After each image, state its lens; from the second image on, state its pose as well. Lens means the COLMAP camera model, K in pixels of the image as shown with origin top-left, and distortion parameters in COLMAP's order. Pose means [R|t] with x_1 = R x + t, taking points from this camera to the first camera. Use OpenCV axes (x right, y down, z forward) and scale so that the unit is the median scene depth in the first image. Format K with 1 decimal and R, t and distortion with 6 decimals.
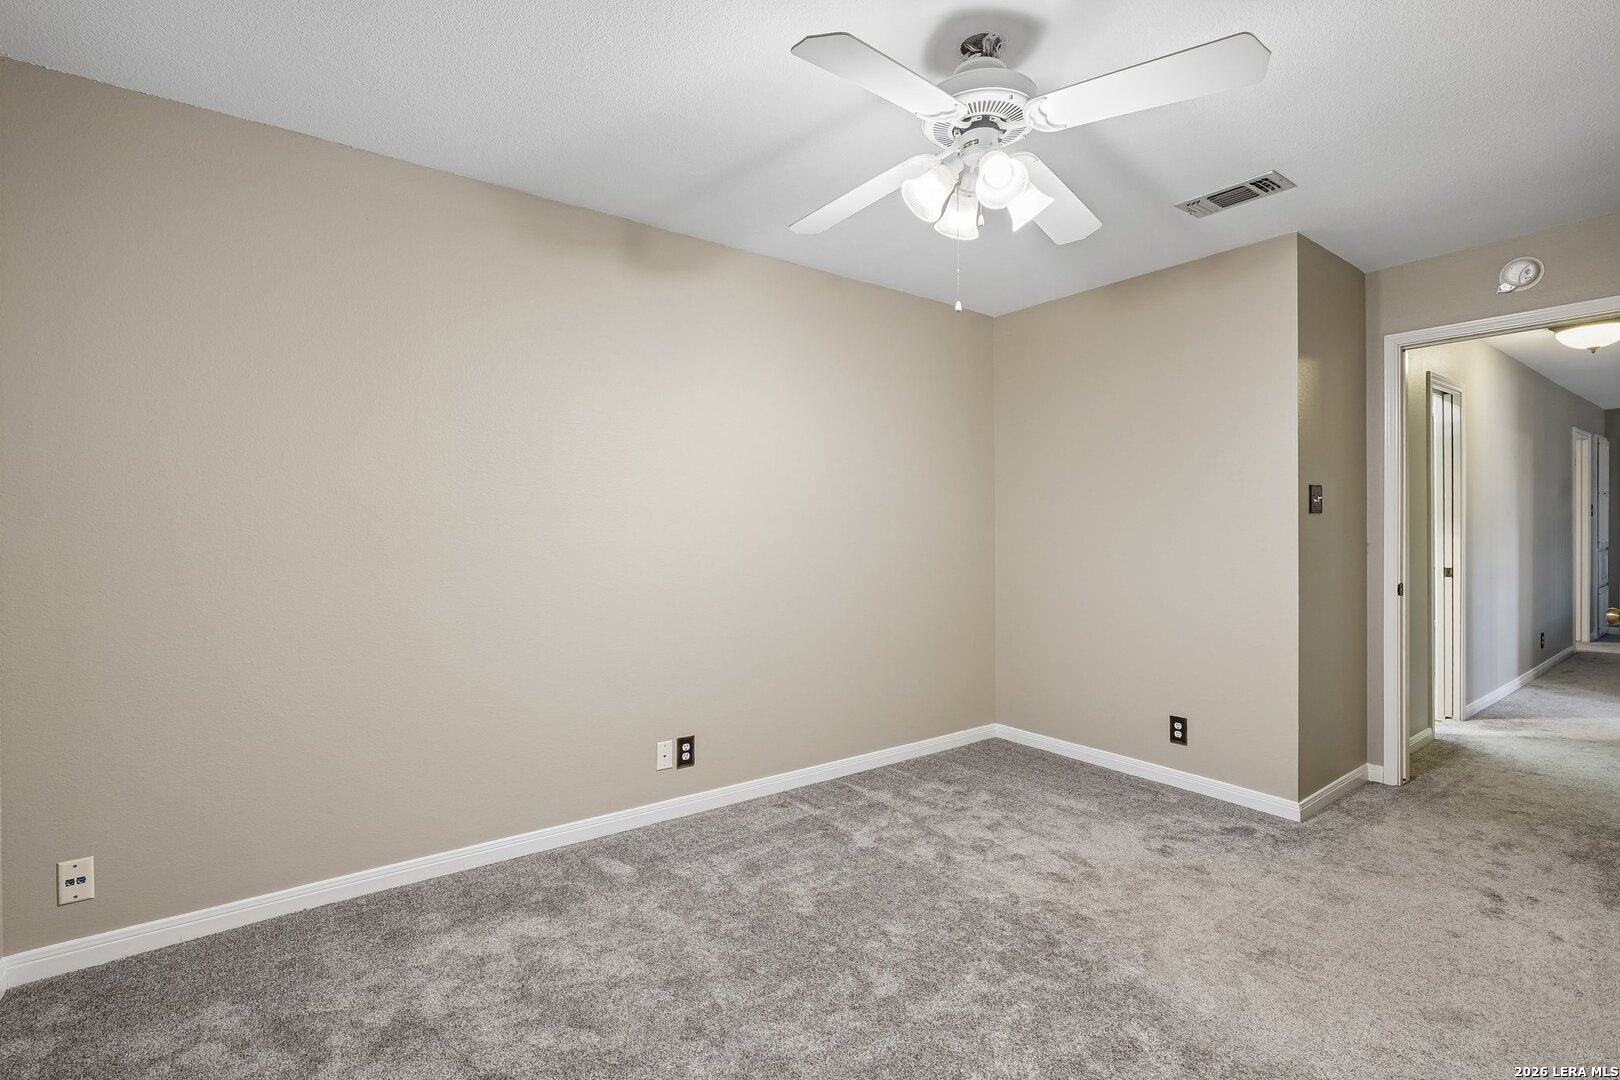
lens RADIAL K [[734.4, 0, 810.5], [0, 734.4, 536.1], [0, 0, 1]] dist [-0.019486, 0.008934]
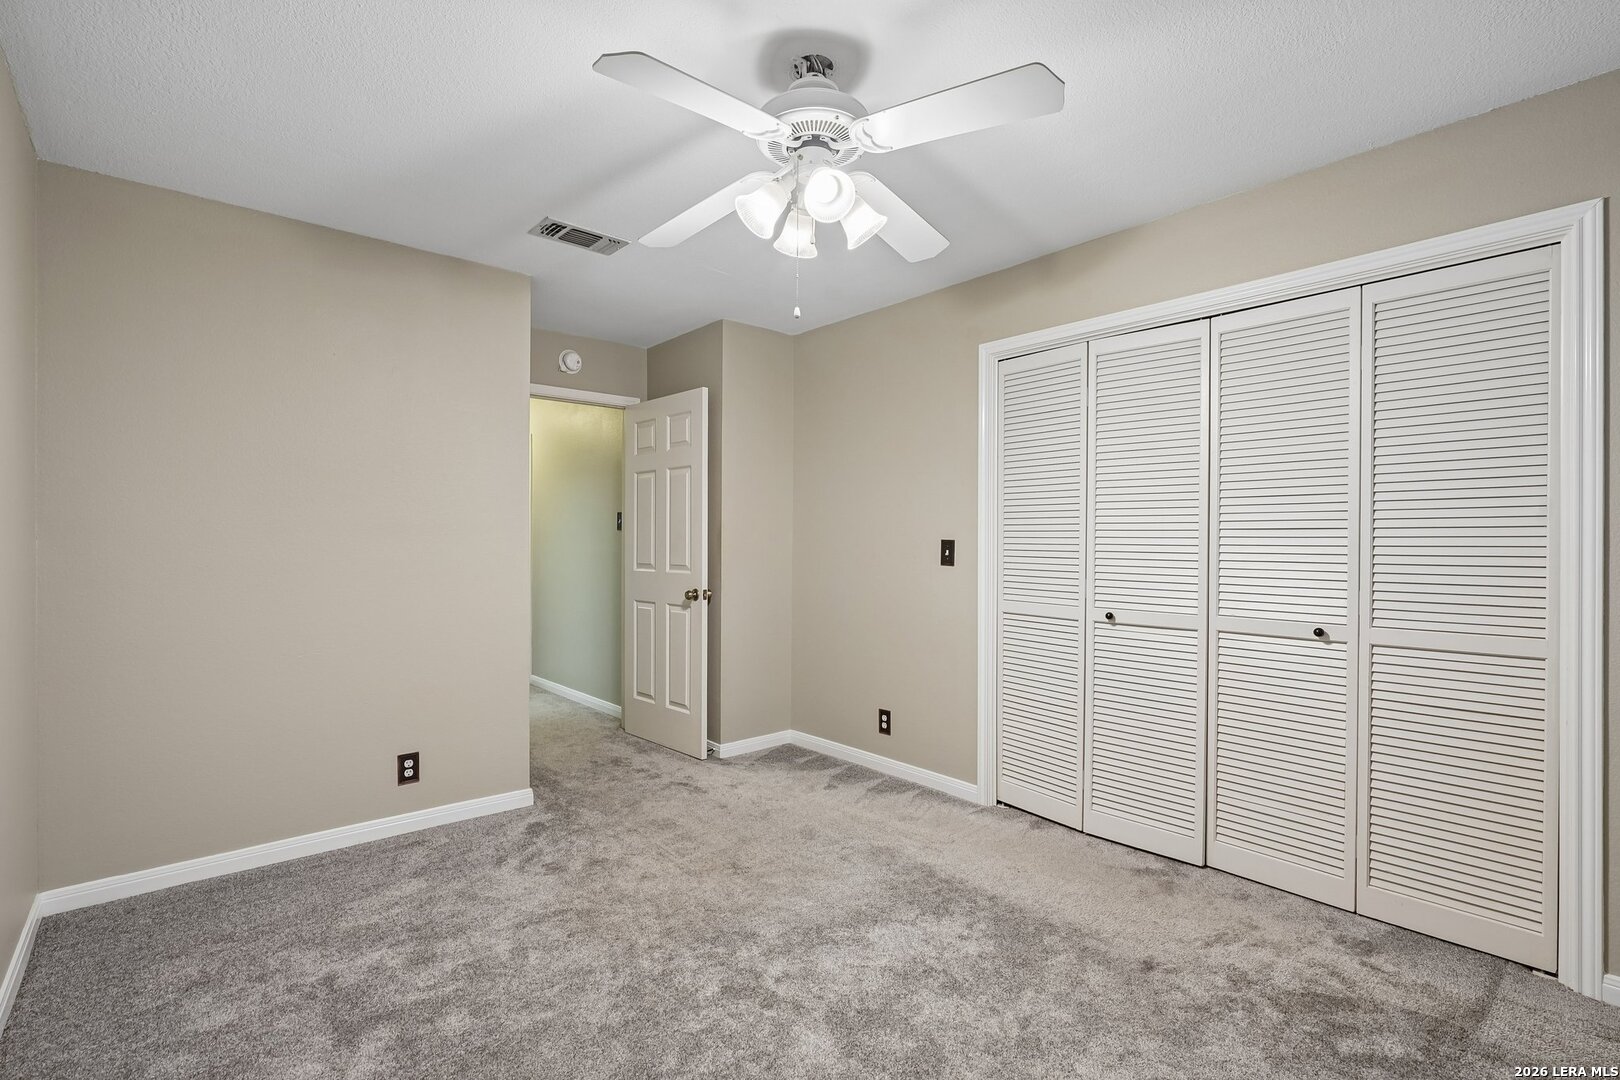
lens RADIAL K [[734.4, 0, 810.5], [0, 734.4, 536.1], [0, 0, 1]] dist [-0.019486, 0.008934]
pose [[-0.065882, 0.008706, 0.997789, -0.539778], [0.009114, 0.999925, -0.008123, -0.006016], [-0.997786, 0.008559, -0.065956, 0.734215]]
